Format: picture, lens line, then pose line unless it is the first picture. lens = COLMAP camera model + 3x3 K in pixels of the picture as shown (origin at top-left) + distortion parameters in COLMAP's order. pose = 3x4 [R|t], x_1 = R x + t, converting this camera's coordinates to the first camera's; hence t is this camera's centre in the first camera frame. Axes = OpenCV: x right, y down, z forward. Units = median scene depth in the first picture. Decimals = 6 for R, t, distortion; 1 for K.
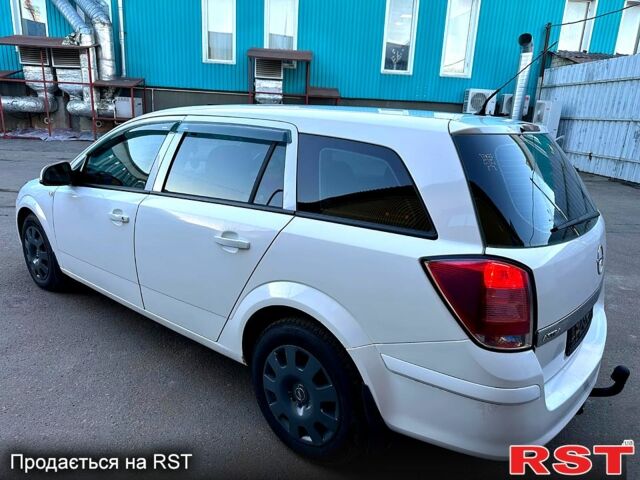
lens RADIAL K [[458.0, 0, 319.4], [0, 458.0, 238.6], [0, 0, 1]] dist [0.007137, -0.003262]
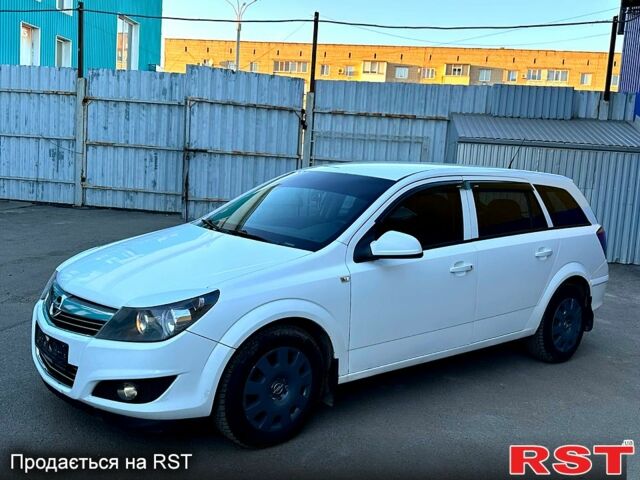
lens RADIAL K [[620.2, 0, 324.1], [0, 620.2, 238.0], [0, 0, 1]] dist [0.055515, 0.000000]
pose [[0.200090, -0.146133, 0.968818, -0.367051], [0.206279, 0.972935, 0.104151, -0.064393], [-0.957817, 0.179007, 0.224819, 0.183467]]
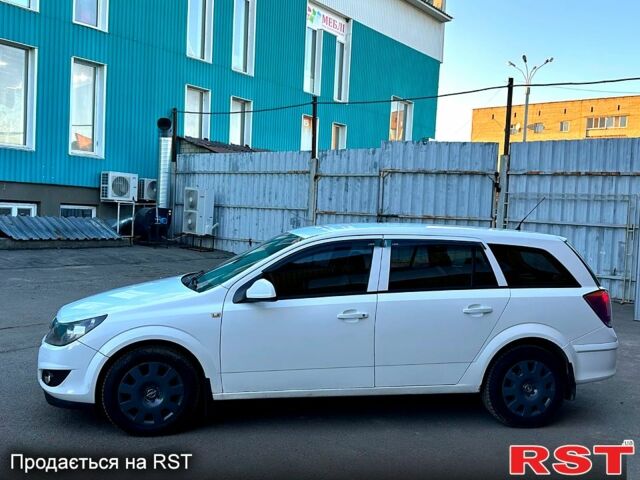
lens RADIAL K [[620.2, 0, 320.6], [0, 620.2, 240.0], [0, 0, 1]] dist [0.055515, 0.000000]
pose [[0.652813, -0.050599, 0.755828, -0.331863], [0.187762, 0.977439, -0.096737, -0.019137], [-0.733881, 0.205067, 0.647585, -0.012513]]
